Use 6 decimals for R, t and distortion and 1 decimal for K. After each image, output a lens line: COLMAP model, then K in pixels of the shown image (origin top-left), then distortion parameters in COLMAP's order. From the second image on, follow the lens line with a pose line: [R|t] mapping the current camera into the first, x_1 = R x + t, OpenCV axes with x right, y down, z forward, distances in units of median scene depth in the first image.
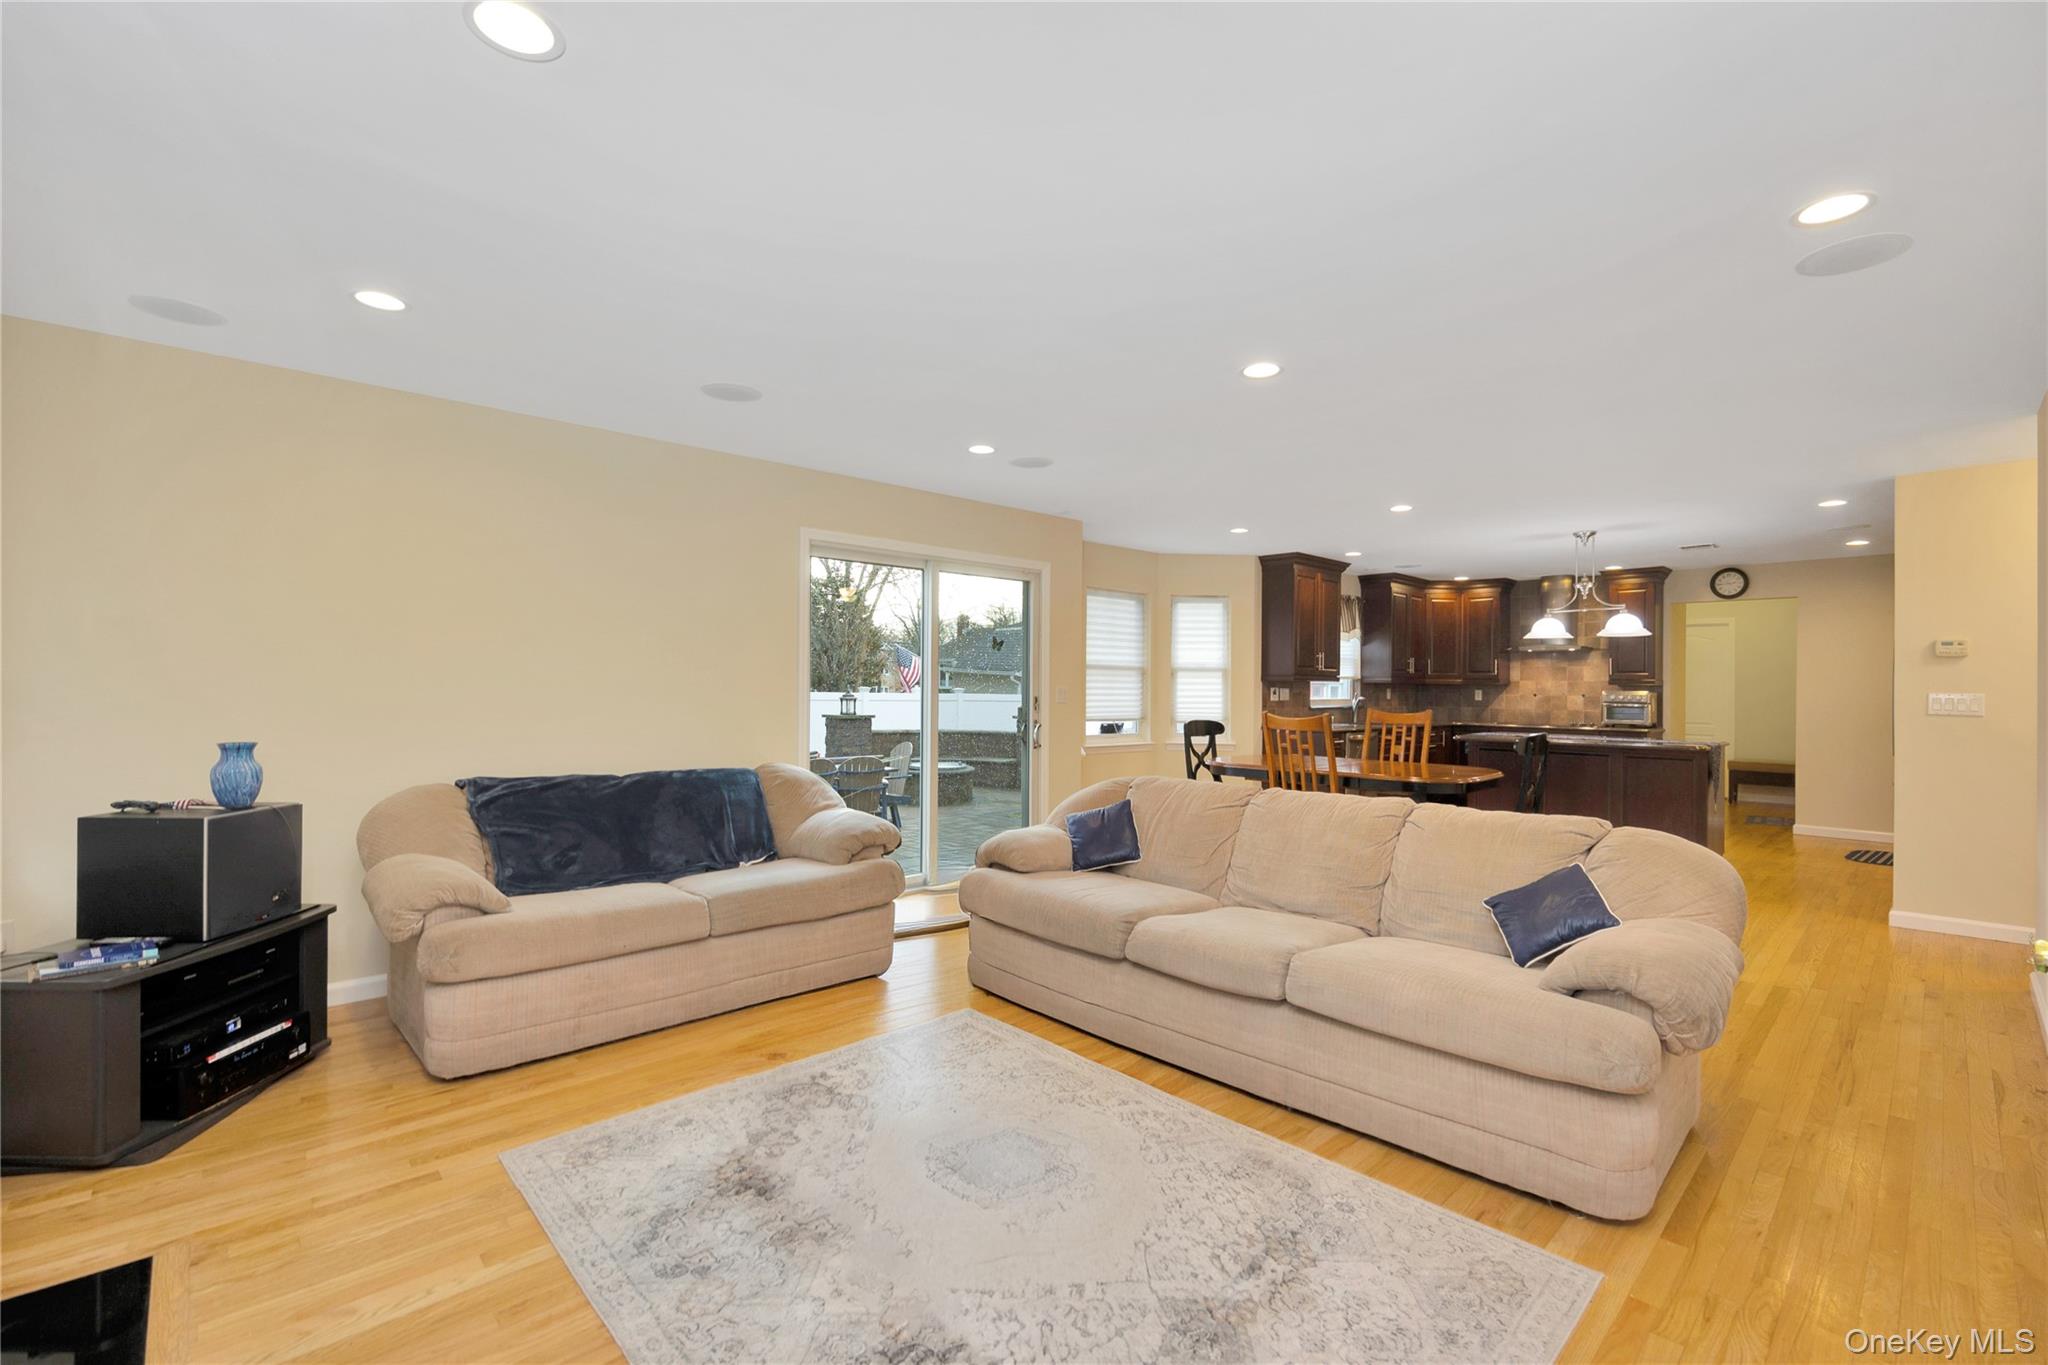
lens RADIAL K [[881.4, 0, 1029.5], [0, 881.4, 676.8], [0, 0, 1]] dist [-0.000281, 0.000071]
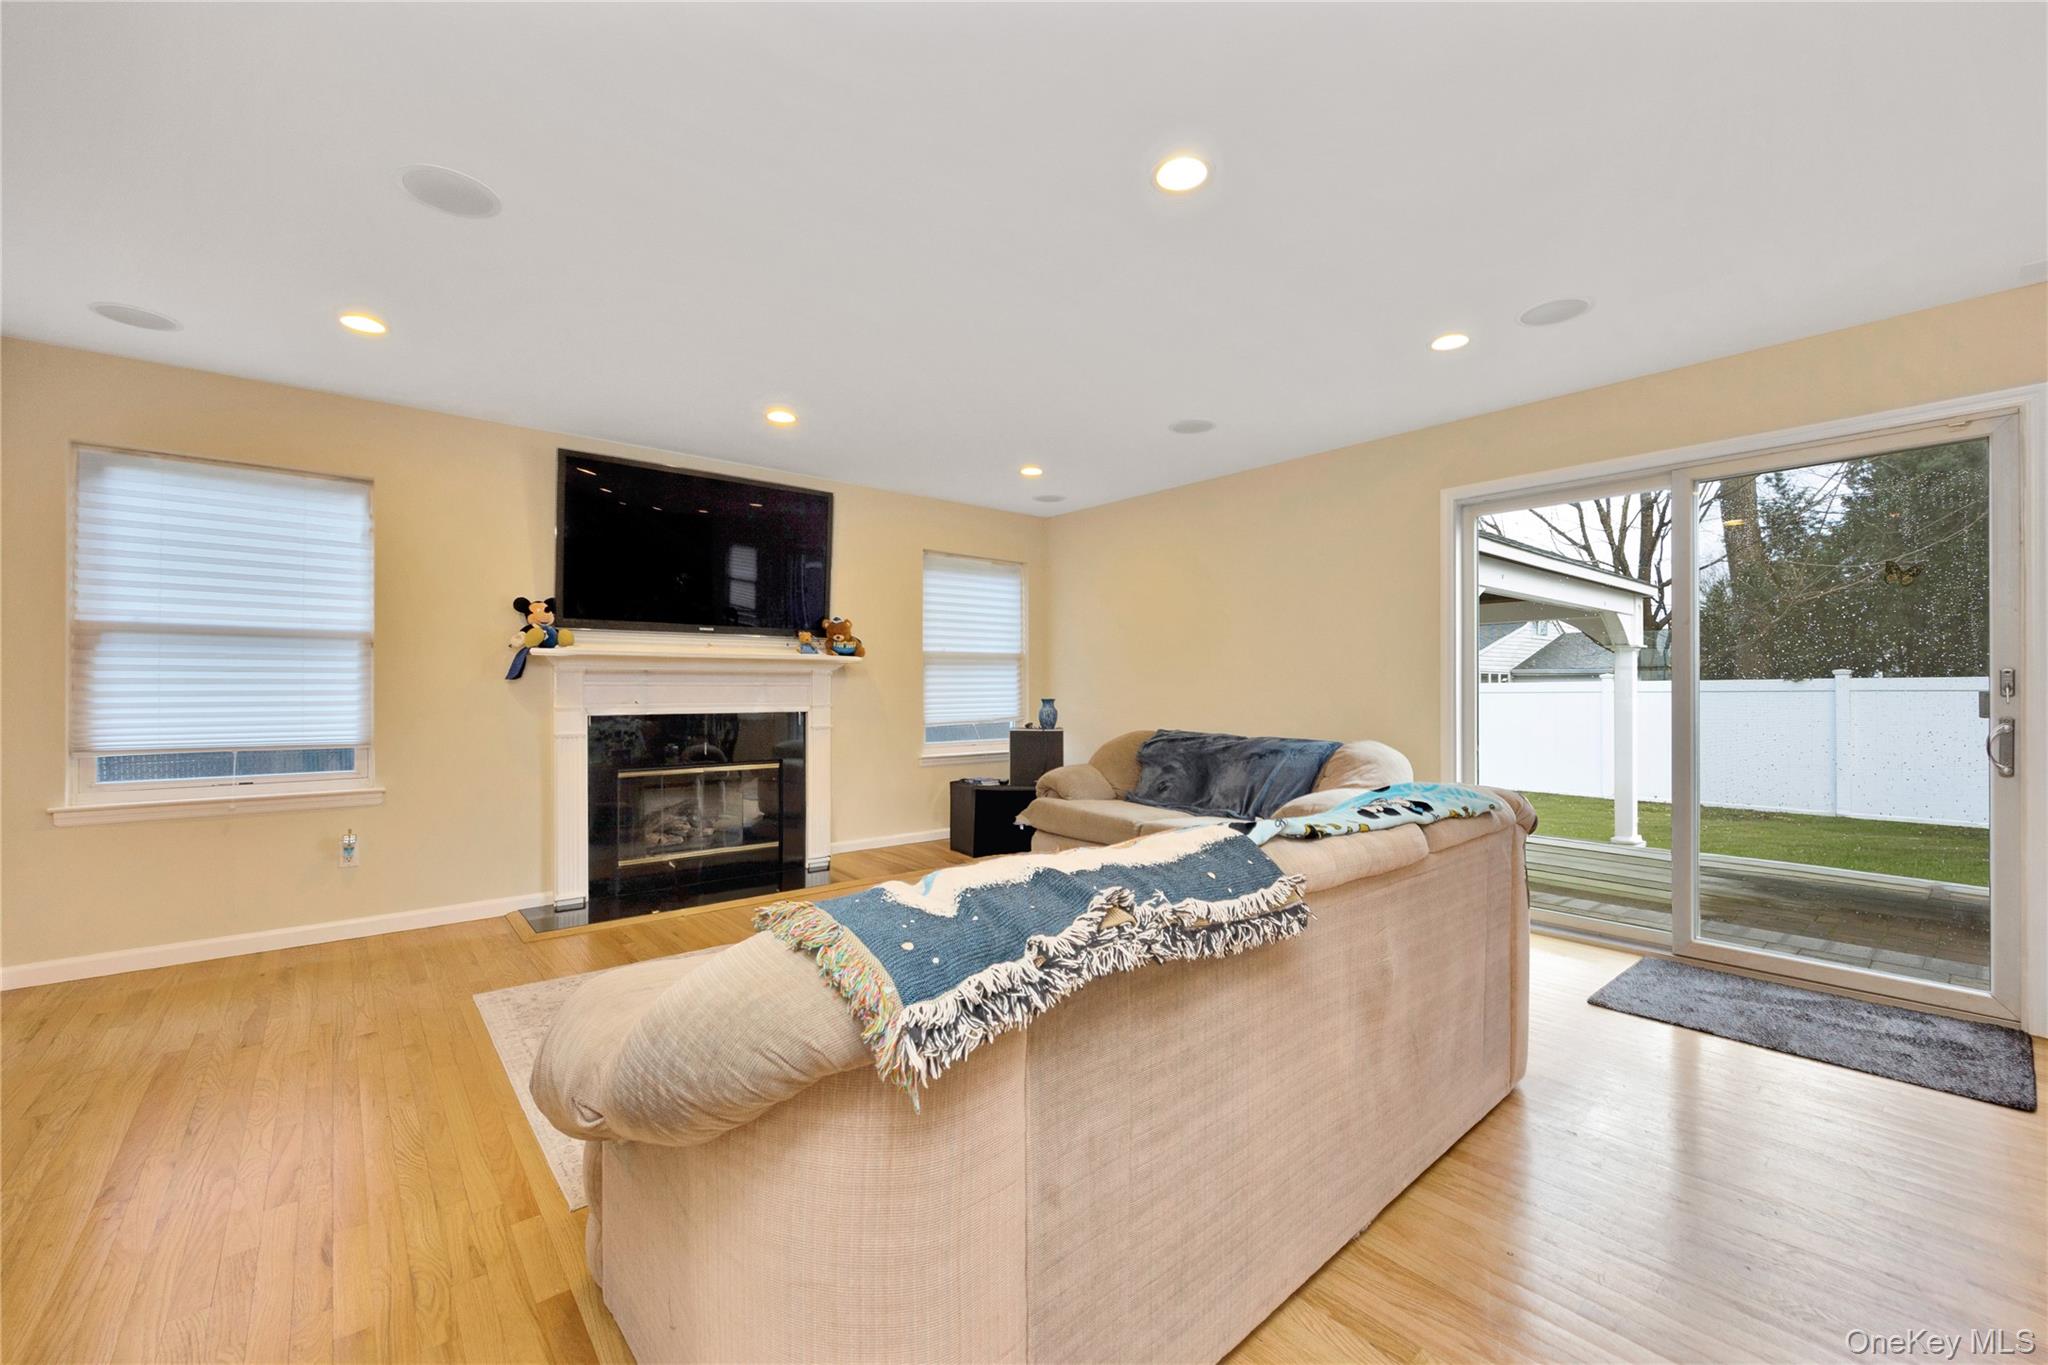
lens RADIAL K [[823.9, 0, 1024.0], [0, 823.9, 682.5], [0, 0, 1]] dist [-0.002726, -0.000121]
pose [[-0.065507, -0.013673, -0.997758, 0.356347], [0.007543, 0.999871, -0.014197, 0.021826], [0.997824, -0.008457, -0.065396, 0.361250]]
